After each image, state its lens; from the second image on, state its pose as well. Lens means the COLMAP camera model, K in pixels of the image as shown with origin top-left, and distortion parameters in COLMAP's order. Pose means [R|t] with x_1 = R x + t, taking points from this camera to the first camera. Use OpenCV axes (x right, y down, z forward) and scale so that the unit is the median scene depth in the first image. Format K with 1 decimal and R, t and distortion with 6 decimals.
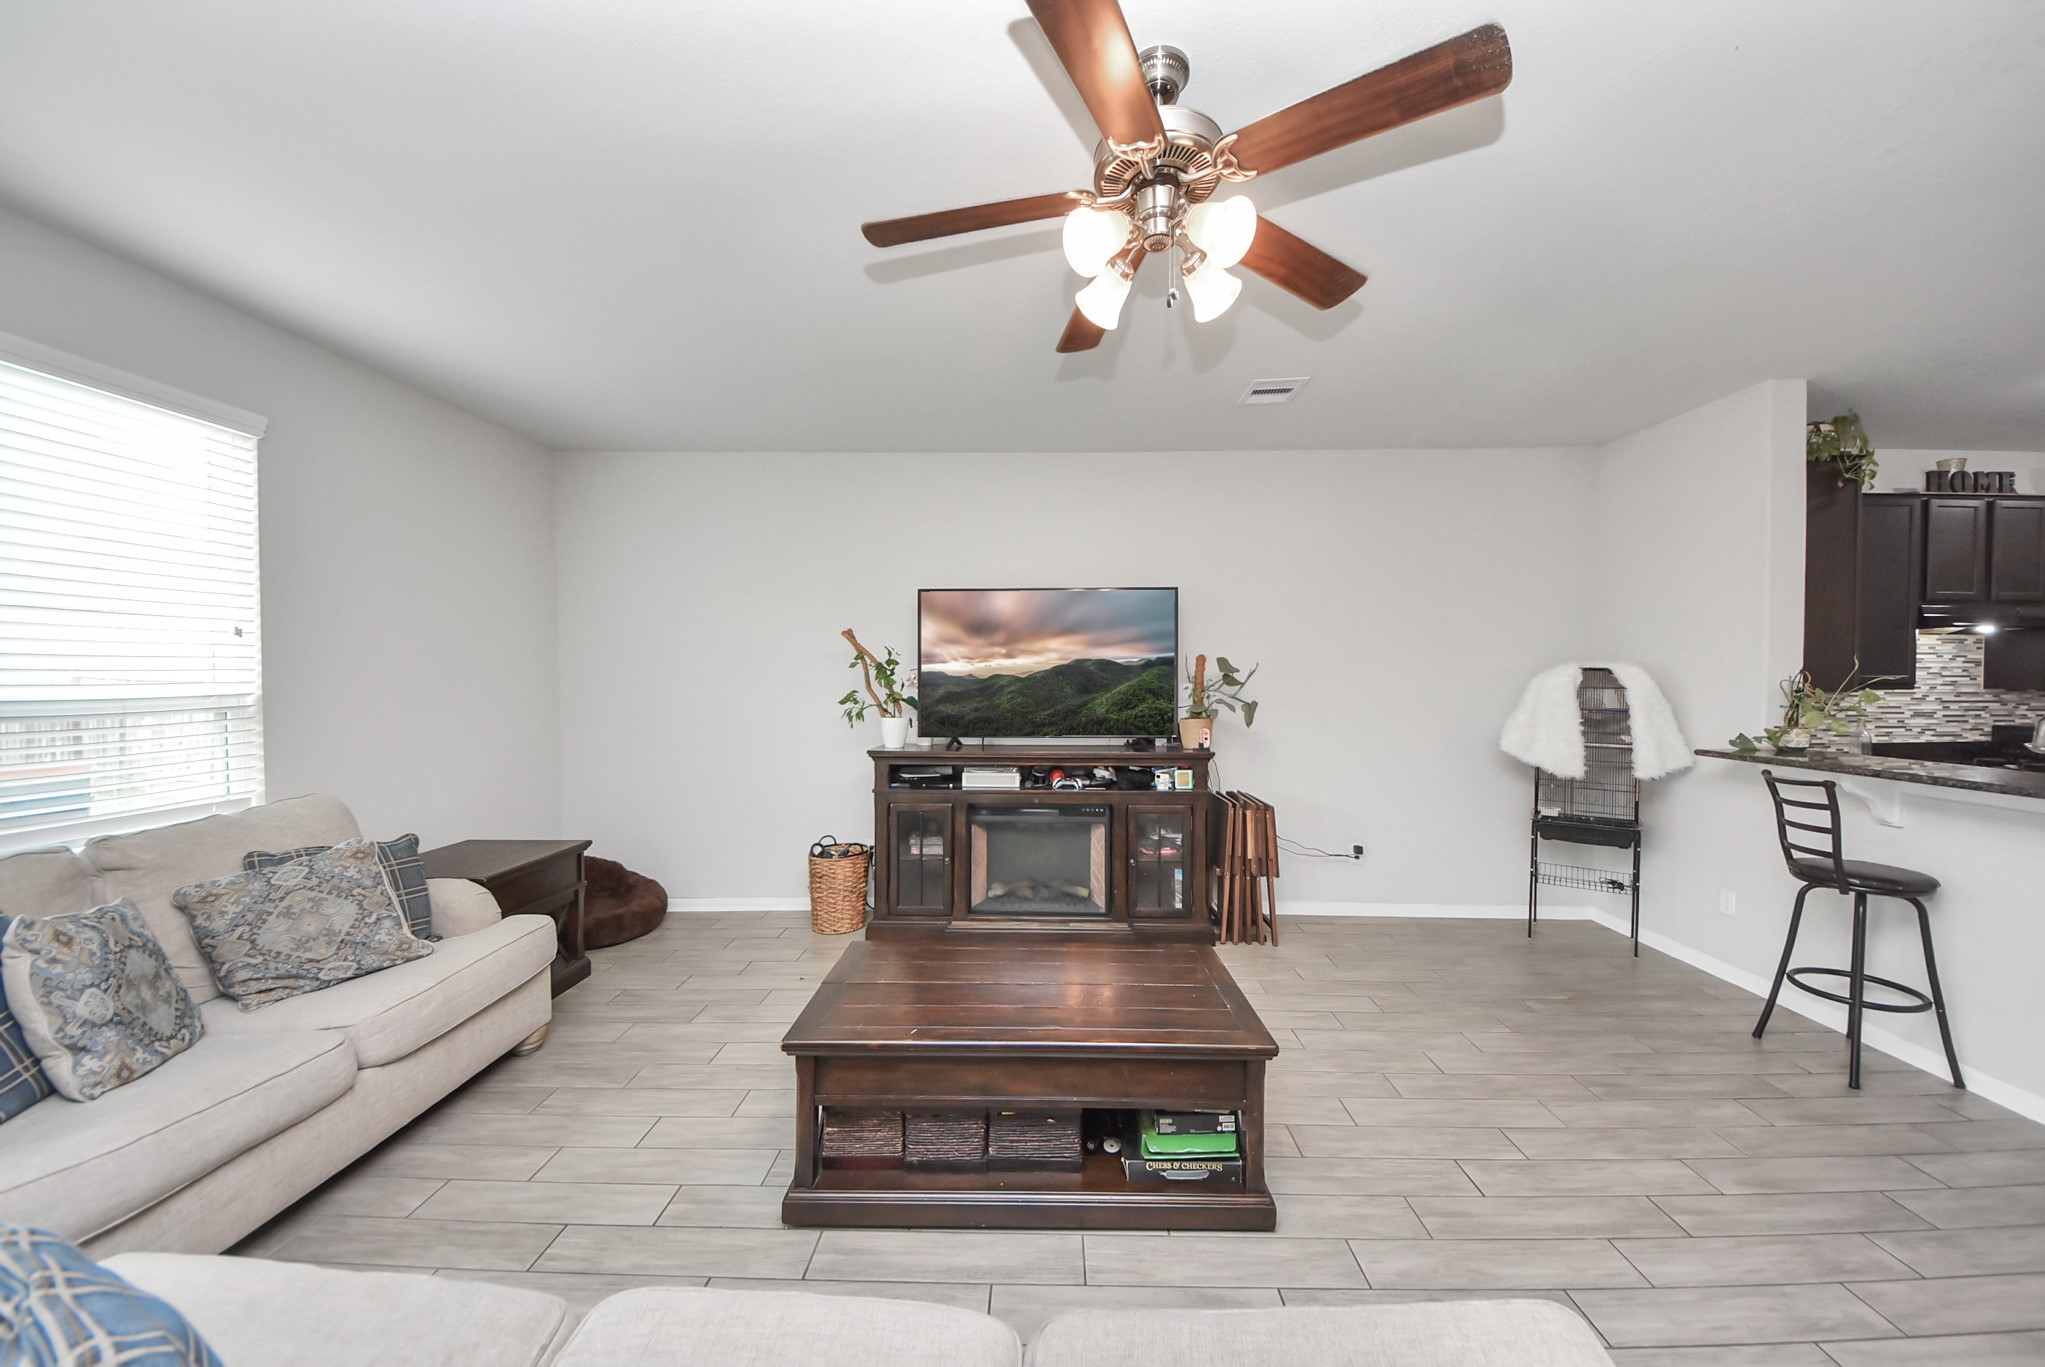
lens RADIAL K [[744.3, 0, 1031.9], [0, 744.3, 694.4], [0, 0, 1]] dist [0.002565, -0.001227]
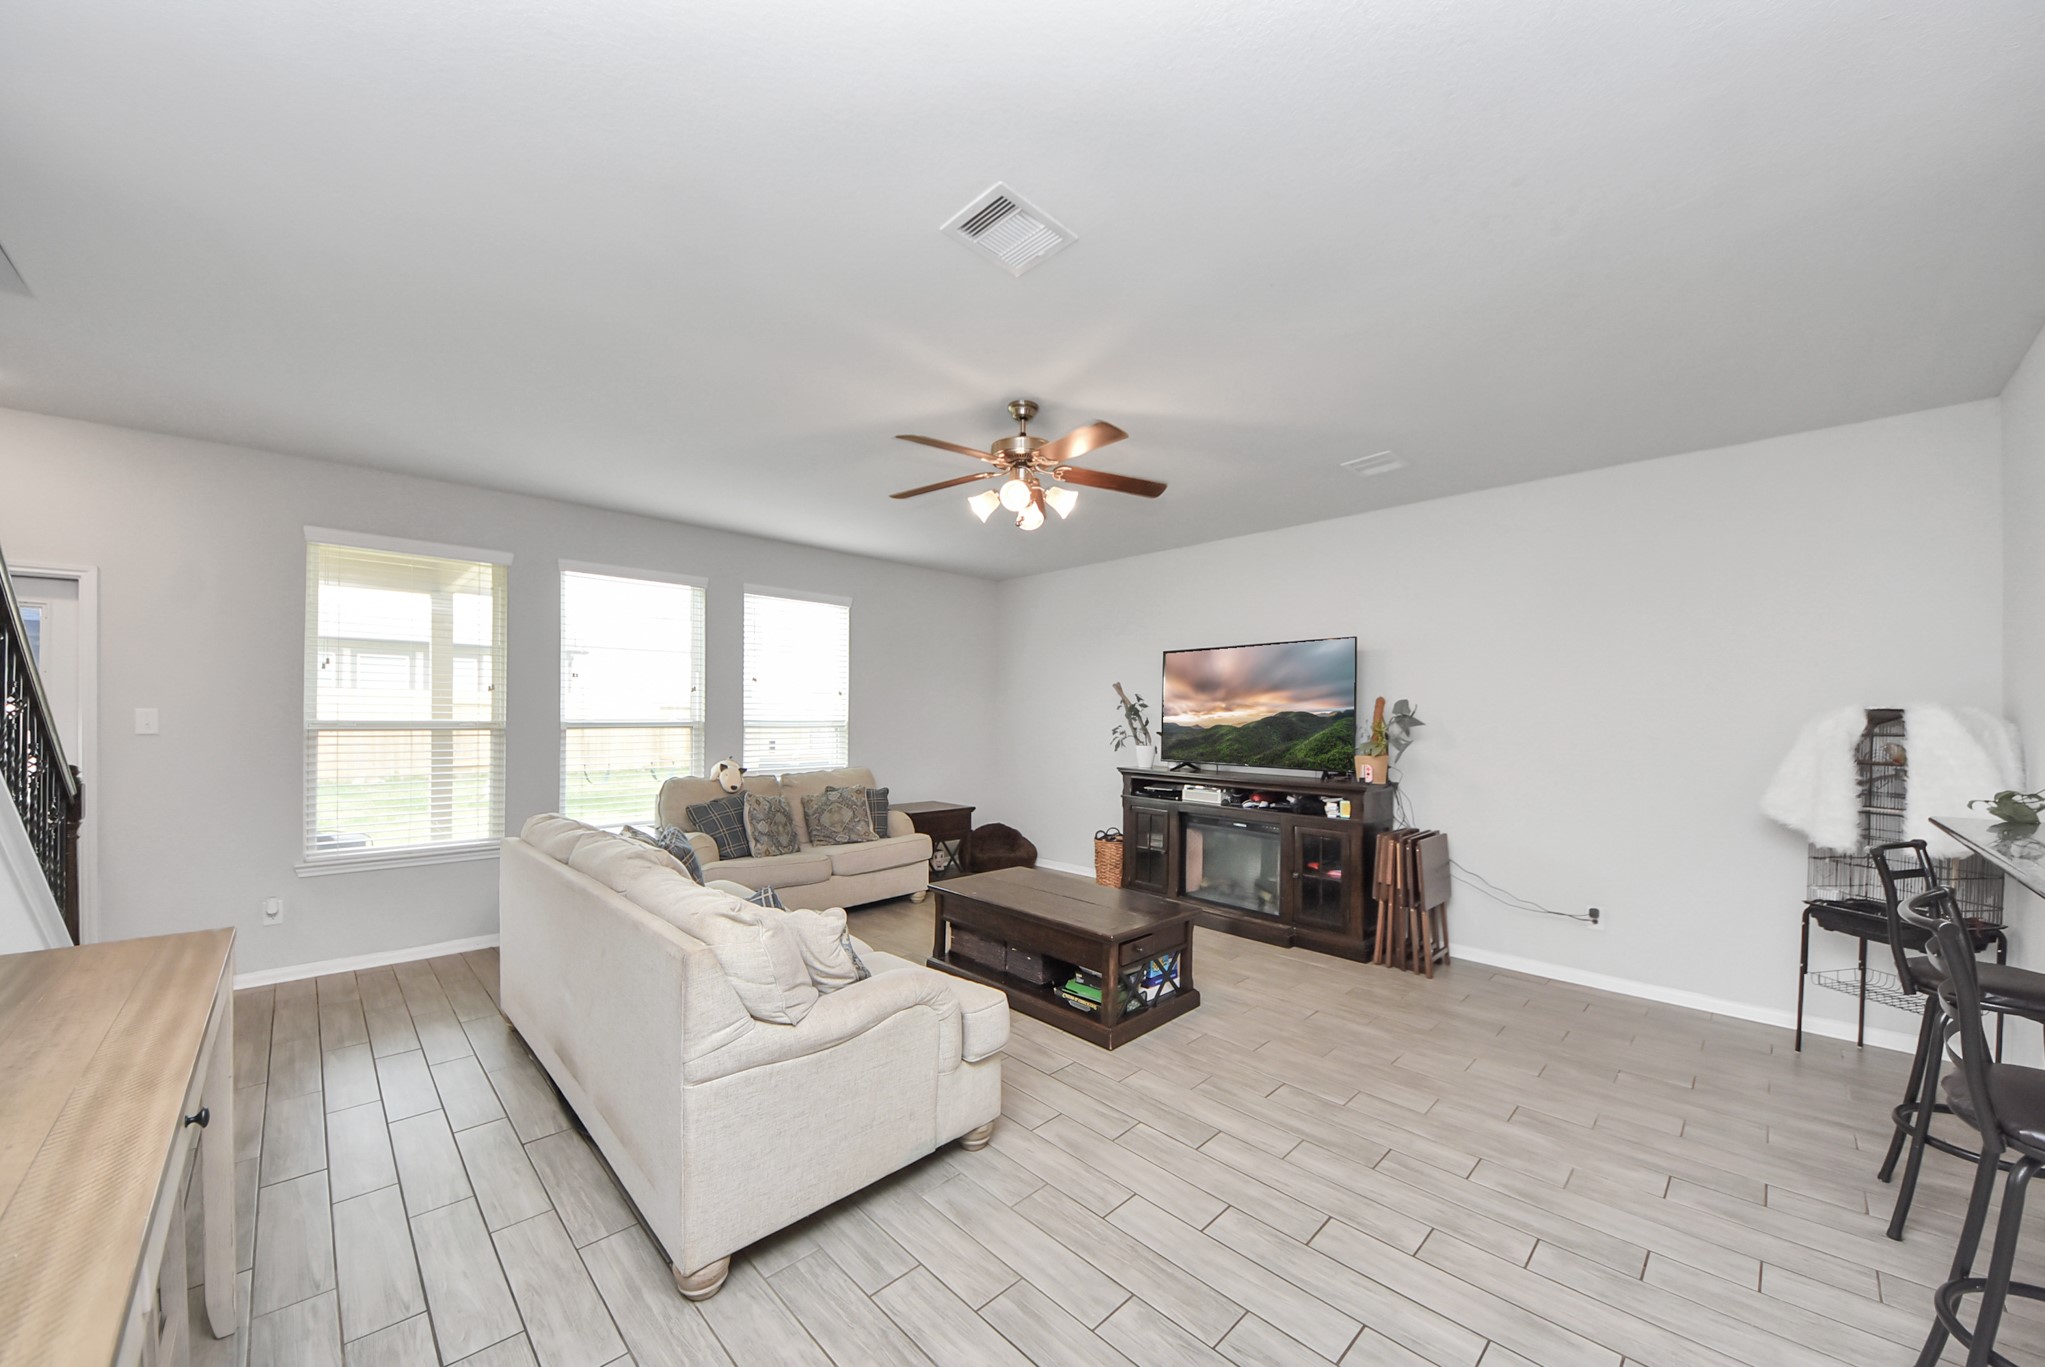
lens RADIAL K [[744.3, 0, 1033.4], [0, 744.3, 723.1], [0, 0, 1]] dist [0.002565, -0.001227]
pose [[0.713220, 0.011581, -0.700845, 0.651638], [-0.031014, 0.999406, -0.015047, 0.016201], [0.700254, 0.032468, 0.713155, -0.138803]]
